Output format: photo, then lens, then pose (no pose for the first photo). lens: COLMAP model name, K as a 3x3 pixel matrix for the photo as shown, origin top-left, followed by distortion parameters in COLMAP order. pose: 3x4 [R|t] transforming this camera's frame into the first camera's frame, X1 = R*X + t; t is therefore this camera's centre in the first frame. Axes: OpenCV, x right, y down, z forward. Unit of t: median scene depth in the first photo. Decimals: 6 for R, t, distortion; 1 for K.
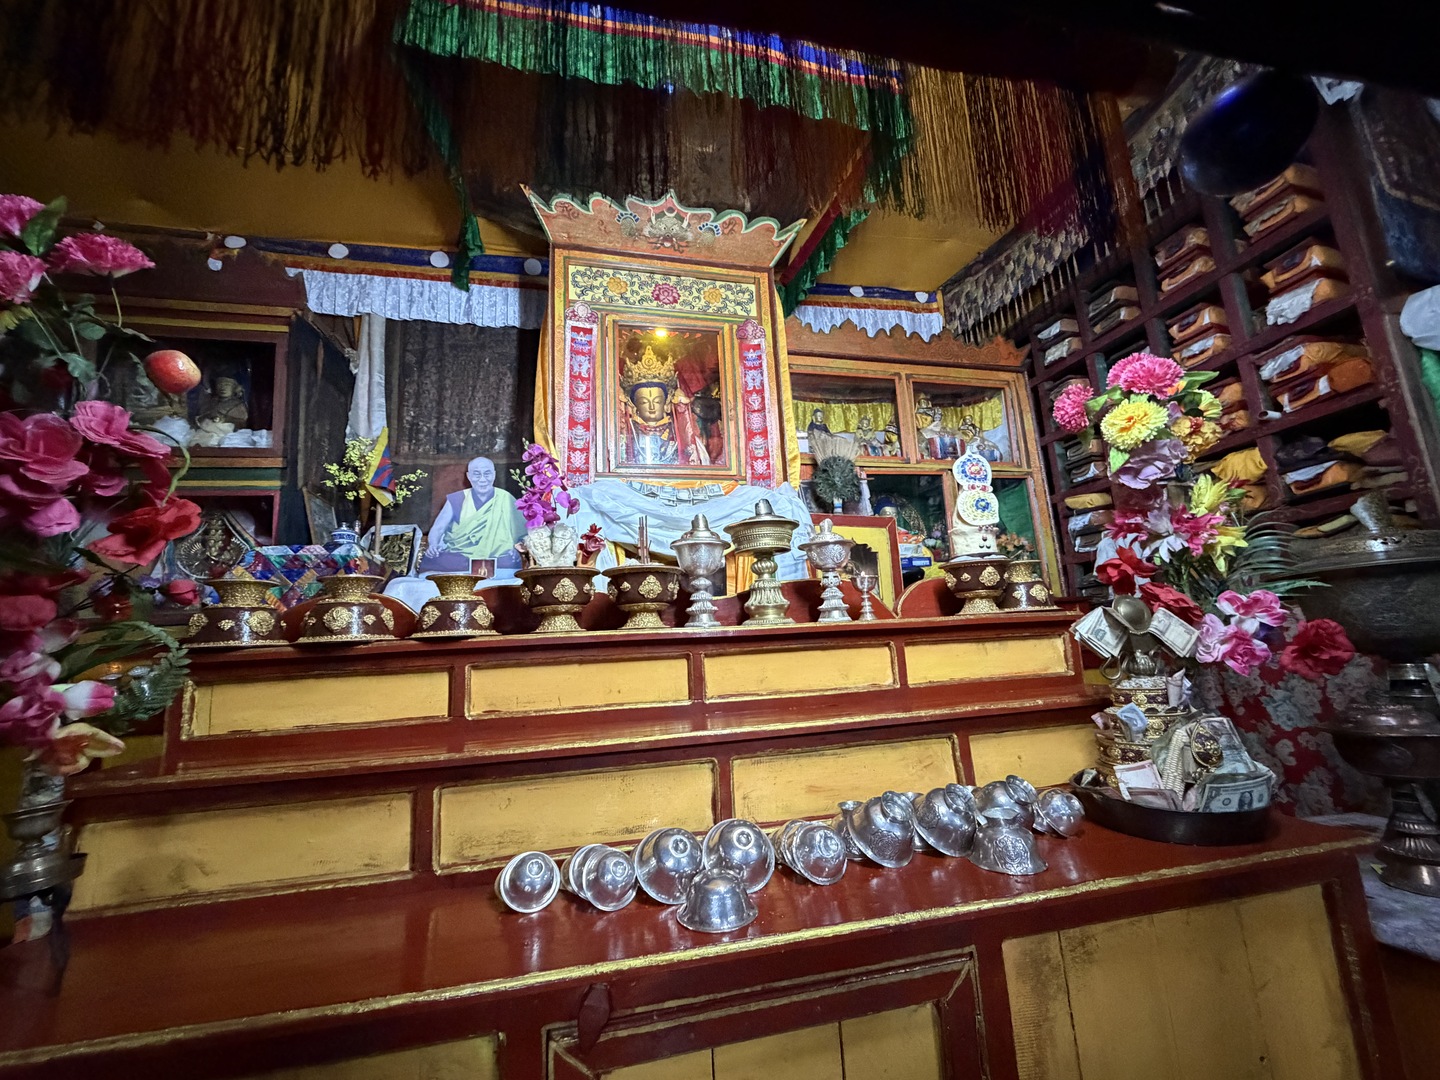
lens RADIAL K [[579.7, 0, 720.4], [0, 579.7, 541.1], [0, 0, 1]] dist [-0.000159, 0.000038]
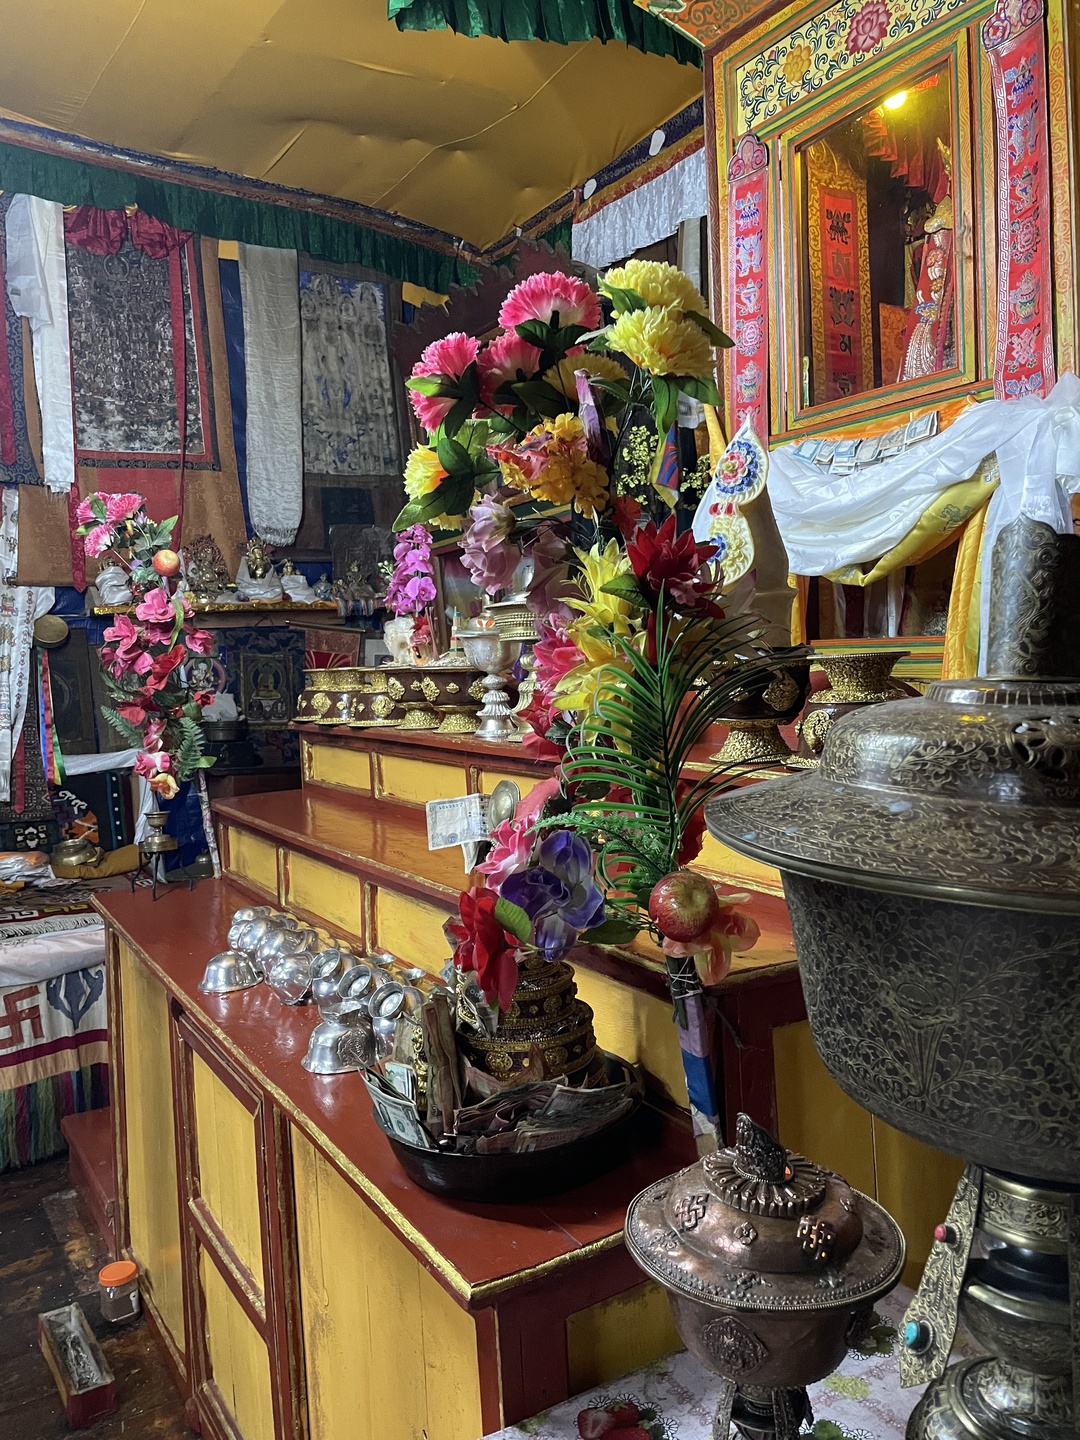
lens RADIAL K [[1100.2, 0, 550.0], [0, 1100.2, 709.7], [0, 0, 1]] dist [0.039526, -0.012454]
pose [[0.336809, 0.085299, -0.937701, 0.772402], [0.193709, 0.968308, 0.157661, -0.061569], [0.921432, -0.234743, 0.309611, 0.314239]]
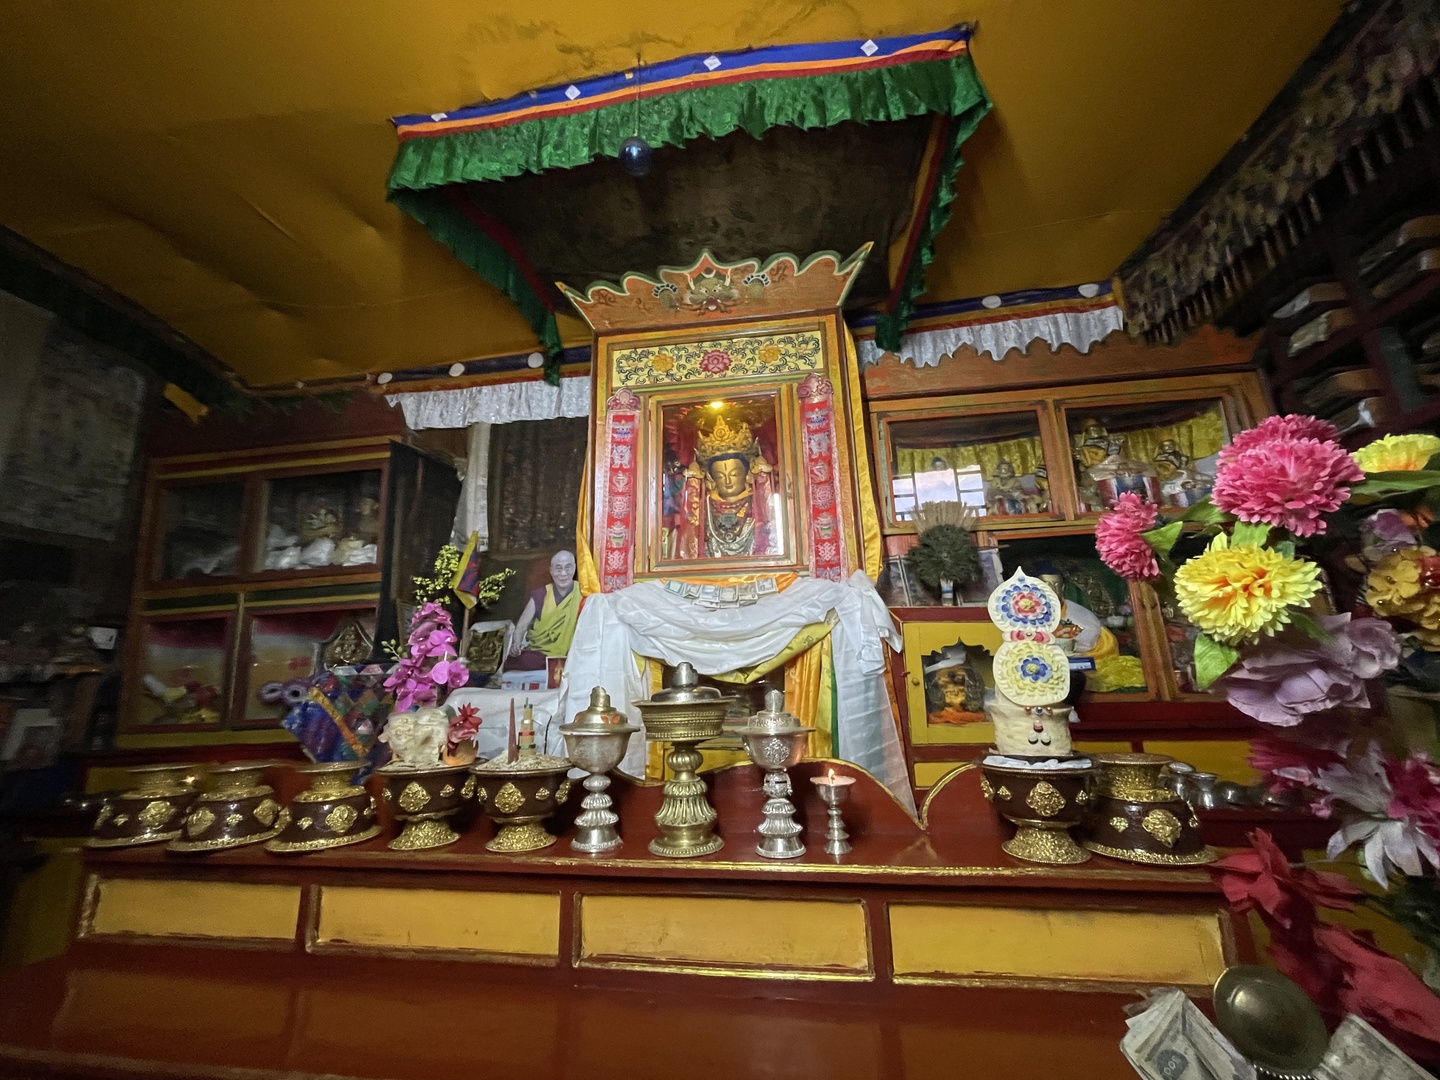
lens RADIAL K [[580.6, 0, 720.5], [0, 580.6, 541.4], [0, 0, 1]] dist [-0.001735, -0.000750]
pose [[0.931238, -0.060499, -0.359356, 0.218360], [0.043475, 0.997524, -0.055275, -0.102690], [0.361810, 0.035851, 0.931562, 0.184060]]
